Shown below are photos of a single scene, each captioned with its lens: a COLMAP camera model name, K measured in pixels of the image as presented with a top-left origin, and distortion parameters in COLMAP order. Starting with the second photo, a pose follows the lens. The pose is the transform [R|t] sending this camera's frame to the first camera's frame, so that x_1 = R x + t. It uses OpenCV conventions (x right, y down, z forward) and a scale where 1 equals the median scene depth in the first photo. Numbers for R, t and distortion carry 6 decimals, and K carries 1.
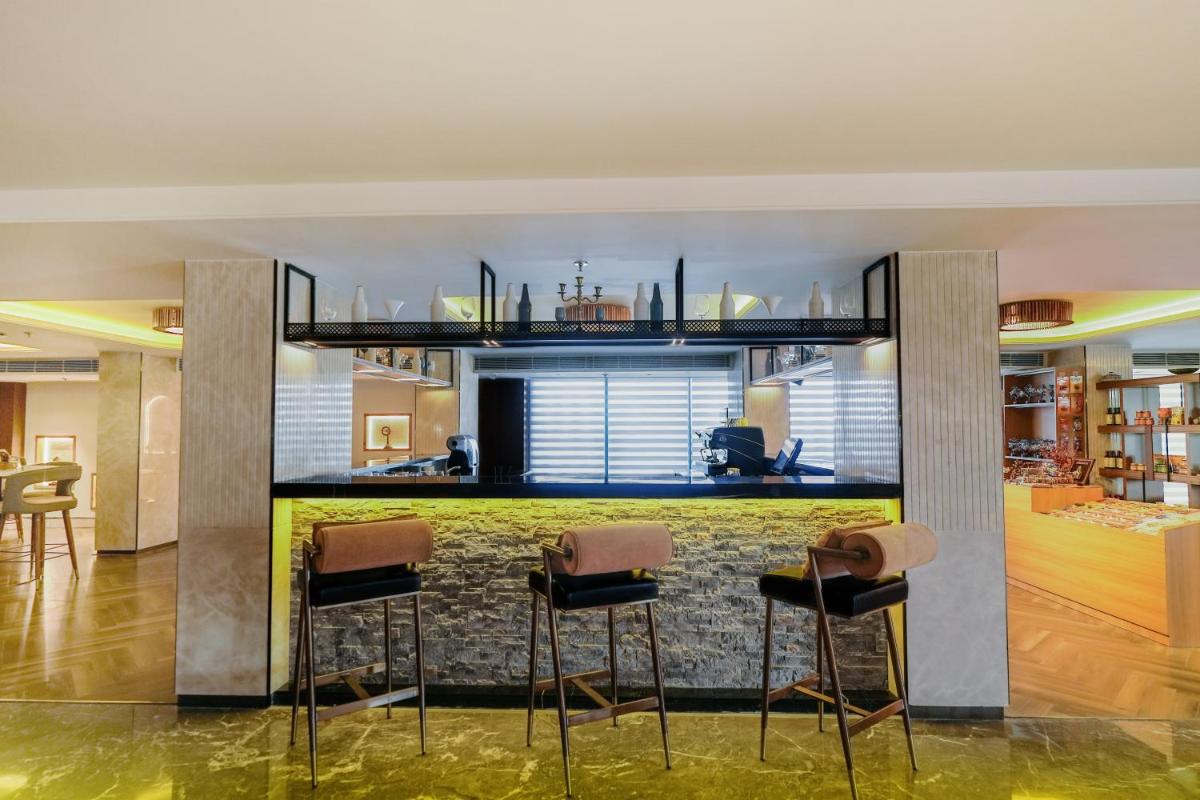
lens RADIAL K [[645.1, 0, 596.5], [0, 645.1, 404.2], [0, 0, 1]] dist [-0.002553, 0.001514]
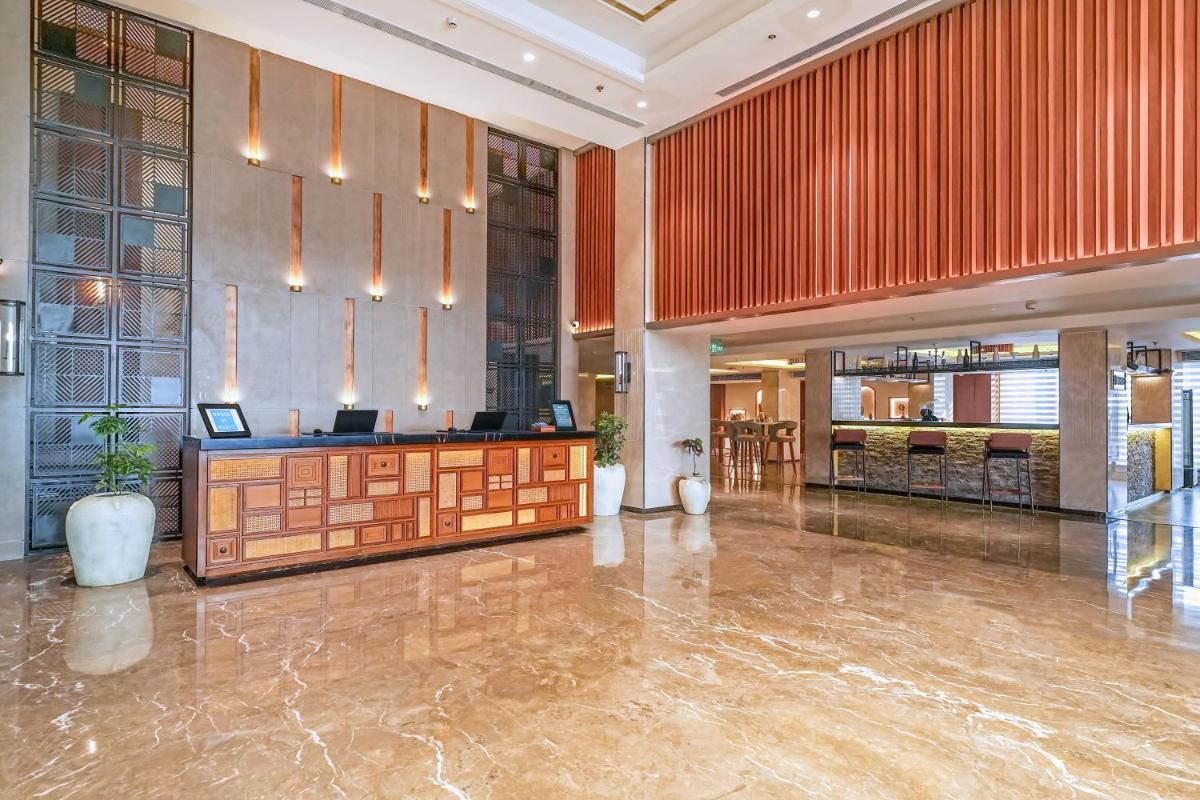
lens RADIAL K [[654.8, 0, 596.2], [0, 654.8, 404.1], [0, 0, 1]] dist [0.000342, 0.000385]
pose [[0.669739, -0.003426, -0.742589, 1.110952], [0.025090, 0.999523, 0.018017, -0.047806], [0.742173, -0.030699, 0.669505, -2.010438]]
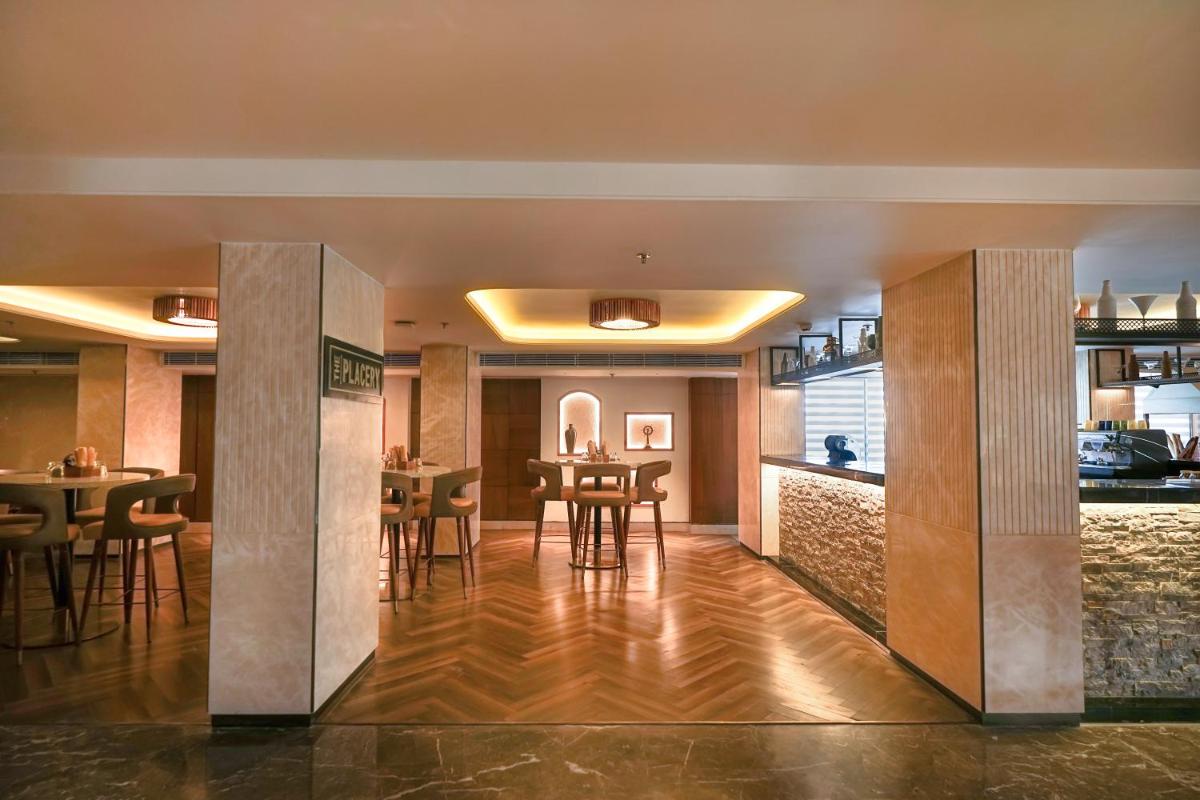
lens RADIAL K [[654.8, 0, 596.2], [0, 654.8, 404.1], [0, 0, 1]] dist [0.000342, 0.000385]
pose [[0.998452, 0.007418, 0.055122, -1.215889], [-0.007551, 0.999969, 0.002210, 0.003772], [-0.055104, -0.002623, 0.998477, 0.078694]]
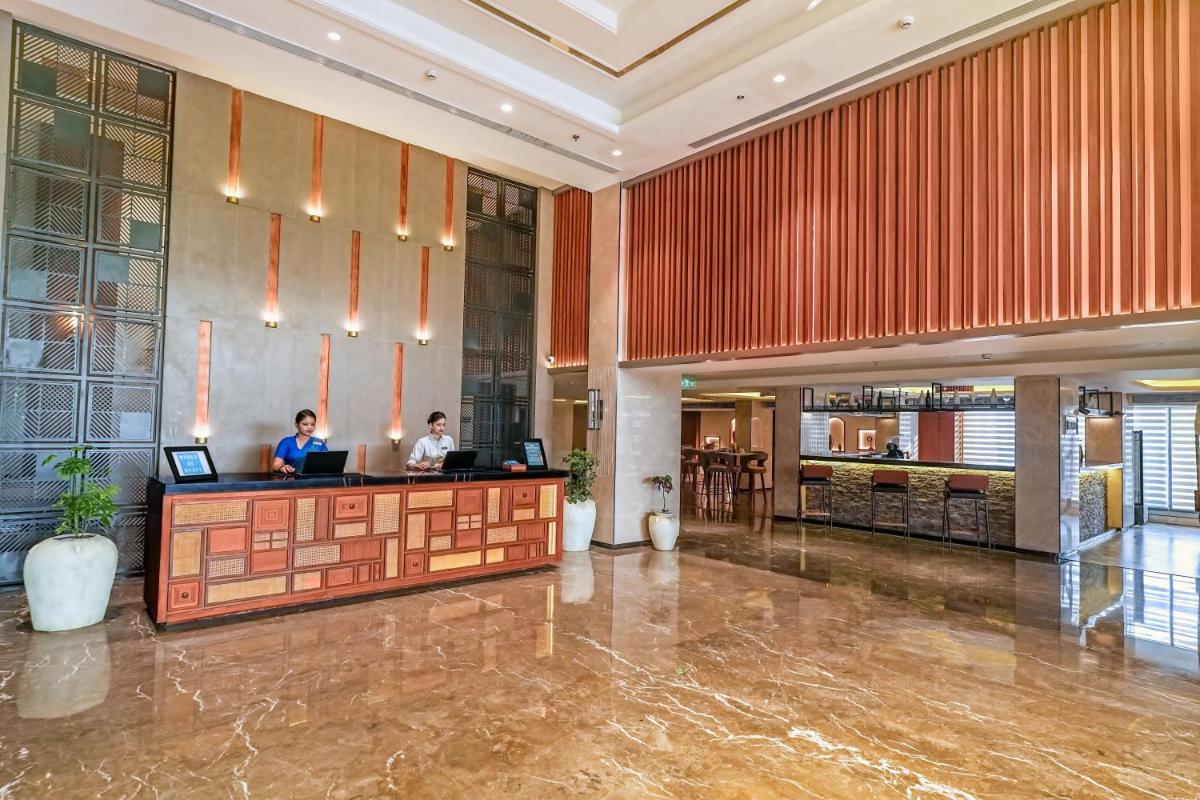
lens RADIAL K [[645.1, 0, 596.5], [0, 645.1, 404.2], [0, 0, 1]] dist [-0.002553, 0.001514]
pose [[0.691080, -0.010428, -0.722703, 1.139594], [0.007526, 0.999946, -0.007232, -0.120821], [0.722739, -0.000441, 0.691121, -1.989922]]
